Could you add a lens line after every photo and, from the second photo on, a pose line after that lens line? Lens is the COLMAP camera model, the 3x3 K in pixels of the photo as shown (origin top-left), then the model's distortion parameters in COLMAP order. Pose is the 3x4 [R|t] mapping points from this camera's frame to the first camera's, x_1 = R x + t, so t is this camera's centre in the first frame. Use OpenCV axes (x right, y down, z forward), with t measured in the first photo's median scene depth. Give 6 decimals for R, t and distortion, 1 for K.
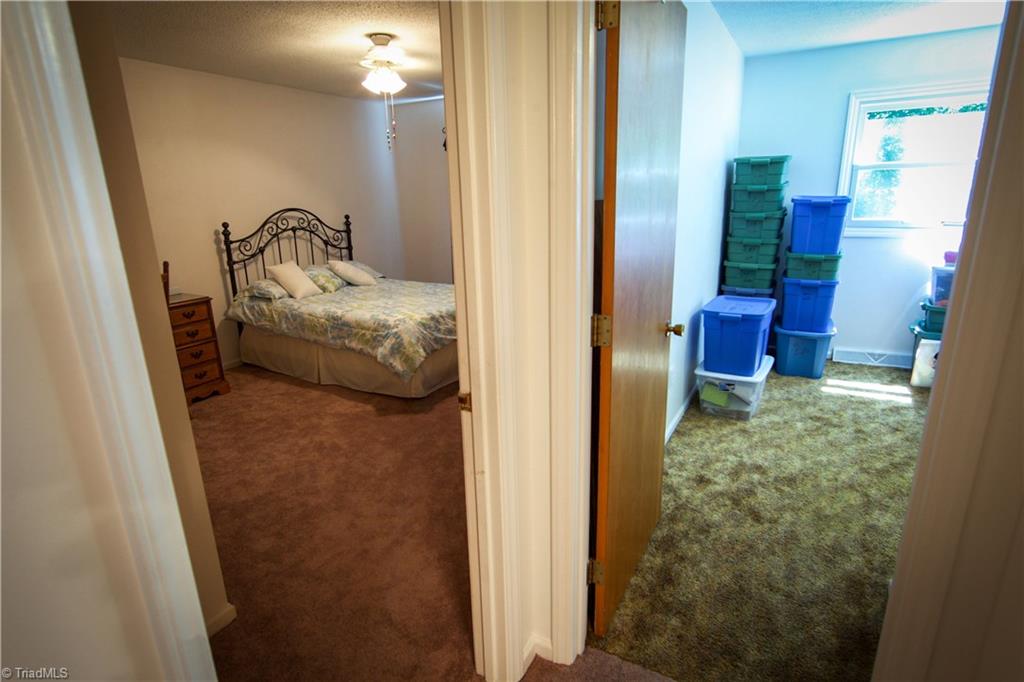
lens RADIAL K [[528.8, 0, 510.0], [0, 528.8, 344.1], [0, 0, 1]] dist [-0.010703, 0.000443]
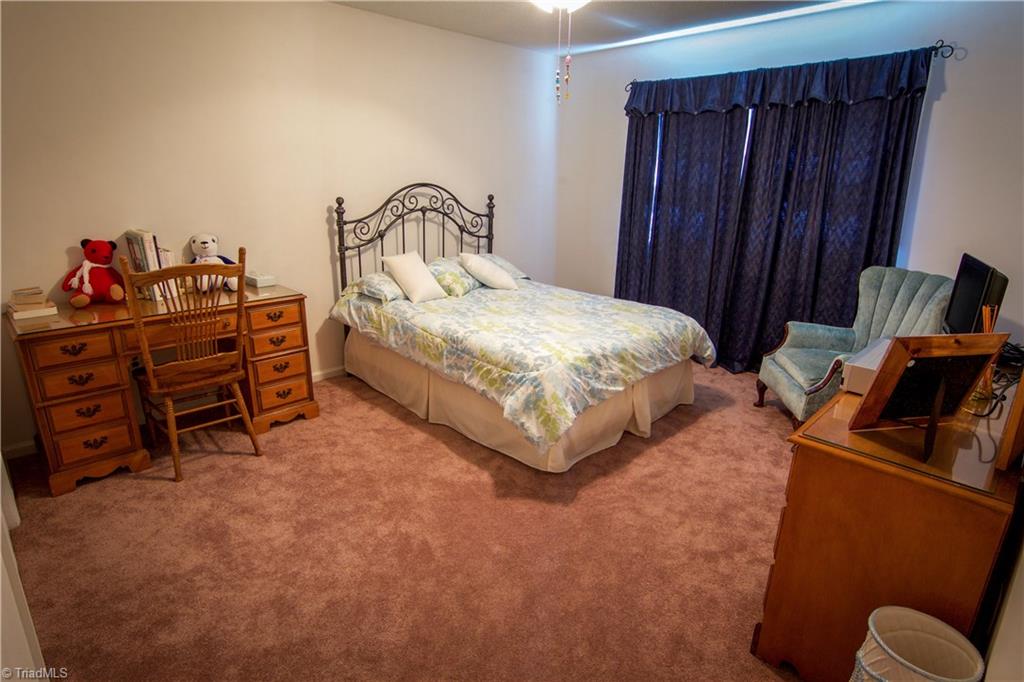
lens RADIAL K [[528.8, 0, 509.9], [0, 528.8, 336.0], [0, 0, 1]] dist [-0.010703, 0.000443]
pose [[0.961120, 0.116839, -0.250193, -0.079648], [-0.111997, 0.993142, 0.033555, -0.085899], [0.252398, -0.004230, 0.967614, 0.322465]]
